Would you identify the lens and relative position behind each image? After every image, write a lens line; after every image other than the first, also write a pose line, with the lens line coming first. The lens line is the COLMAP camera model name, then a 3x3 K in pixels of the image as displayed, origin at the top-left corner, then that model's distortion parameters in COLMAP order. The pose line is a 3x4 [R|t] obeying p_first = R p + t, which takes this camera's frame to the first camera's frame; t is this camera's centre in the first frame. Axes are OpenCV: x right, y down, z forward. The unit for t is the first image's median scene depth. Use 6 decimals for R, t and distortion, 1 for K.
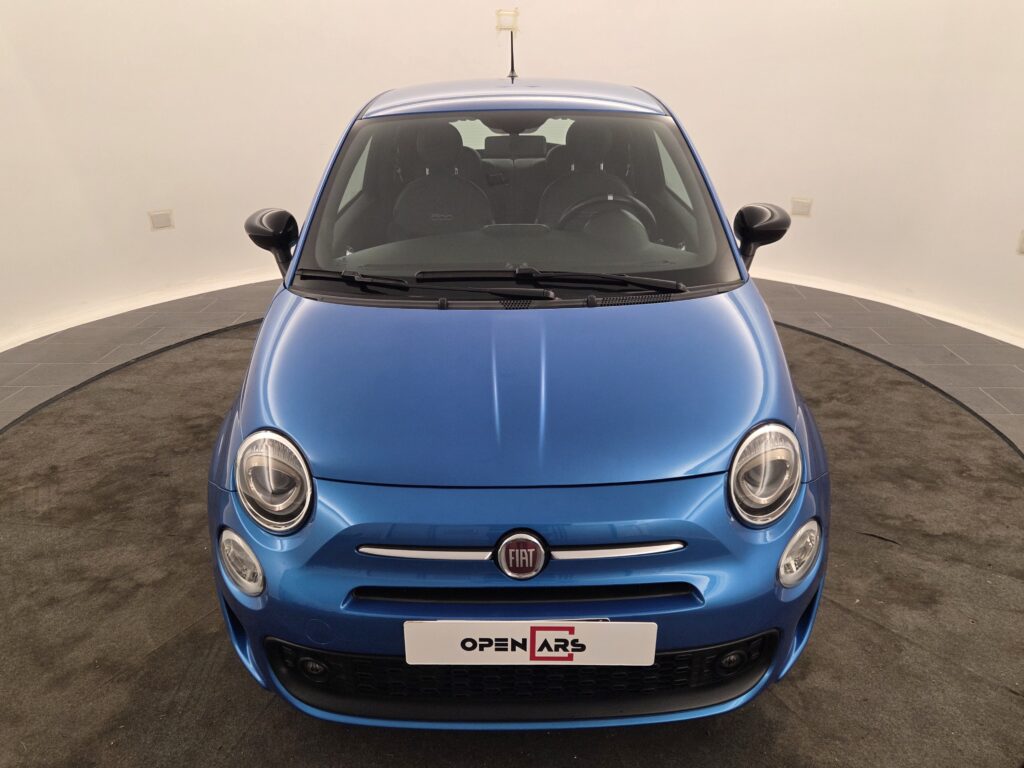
lens RADIAL K [[739.1, 0, 512.5], [0, 739.1, 380.7], [0, 0, 1]] dist [0.050468, -0.012793]
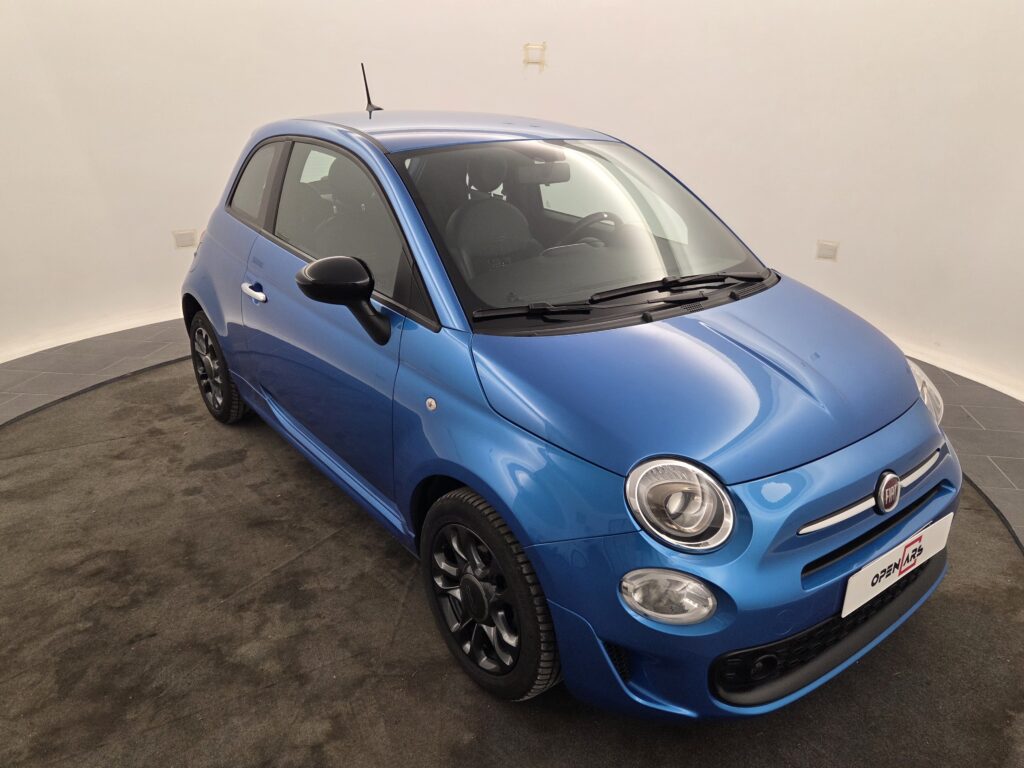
lens RADIAL K [[739.1, 0, 519.2], [0, 739.1, 384.3], [0, 0, 1]] dist [0.050468, -0.012793]
pose [[0.785771, -0.204240, 0.583824, -0.568428], [0.226625, 0.973335, 0.035488, -0.058362], [-0.575504, 0.104423, 0.811104, 0.168304]]
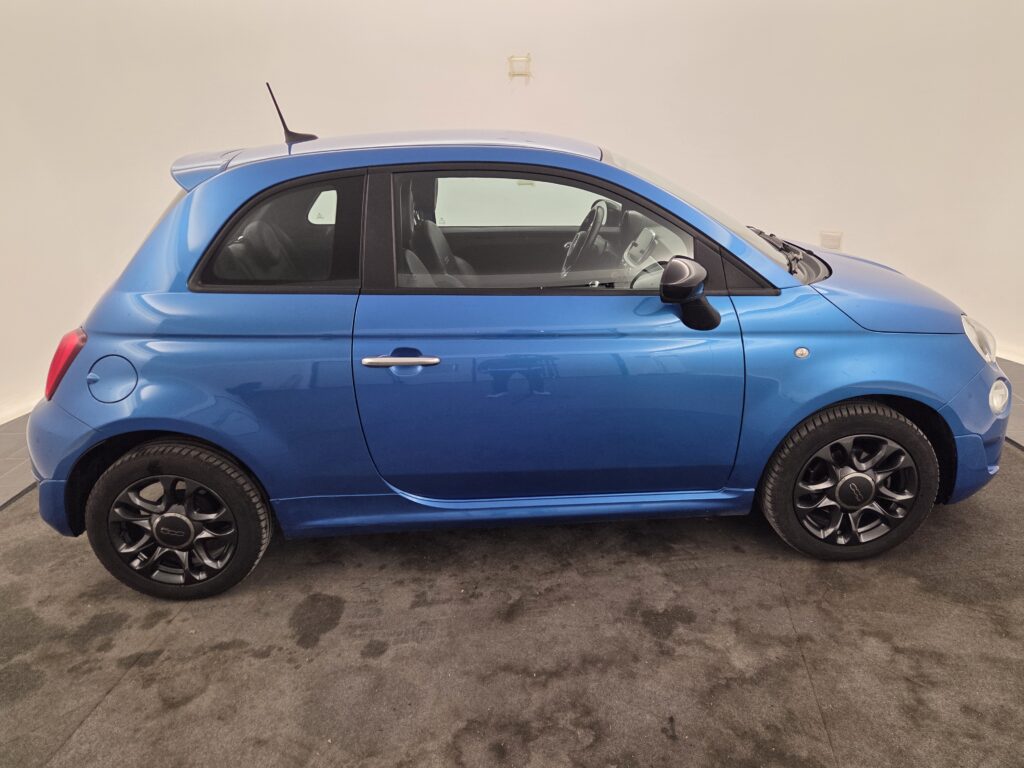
lens RADIAL K [[739.1, 0, 532.0], [0, 739.1, 381.8], [0, 0, 1]] dist [0.050468, -0.012793]
pose [[-0.028164, -0.336962, 0.941097, -0.980661], [0.440532, 0.840928, 0.314280, -0.378092], [-0.897295, 0.423434, 0.124759, 0.916368]]
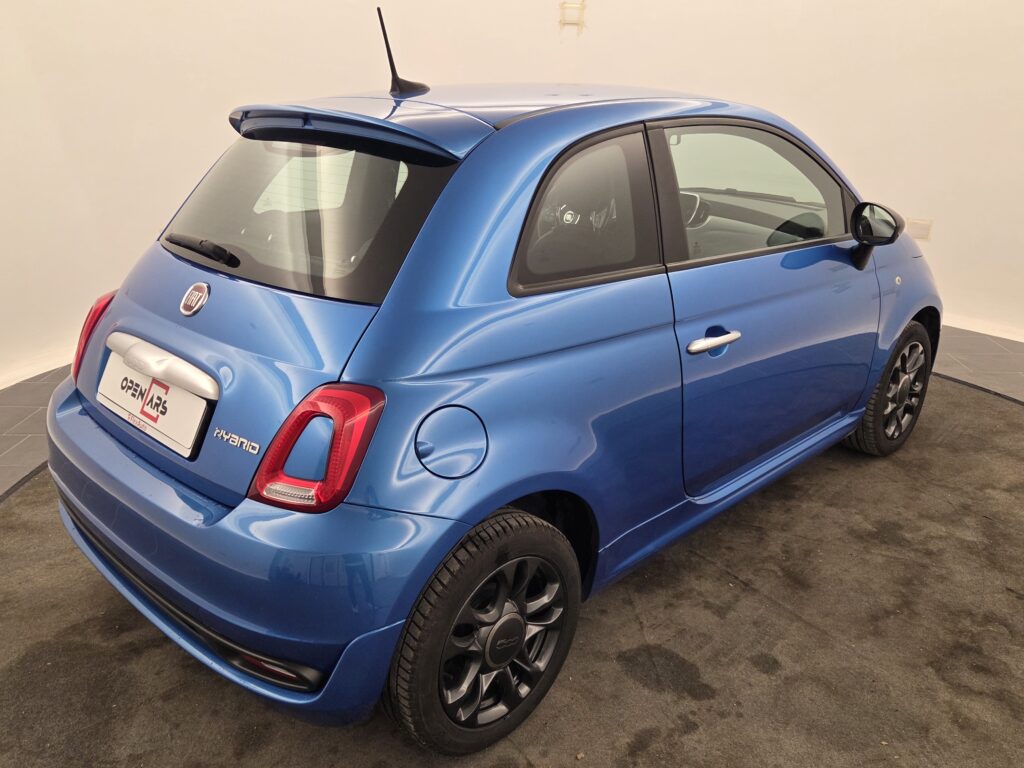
lens RADIAL K [[837.2, 0, 513.3], [0, 837.2, 387.5], [0, 0, 1]] dist [0.036757, -0.001035]
pose [[-0.705097, -0.245353, 0.665312, -0.638515], [0.286326, 0.759840, 0.583661, -0.681489], [-0.648734, 0.602034, -0.465510, 1.623658]]
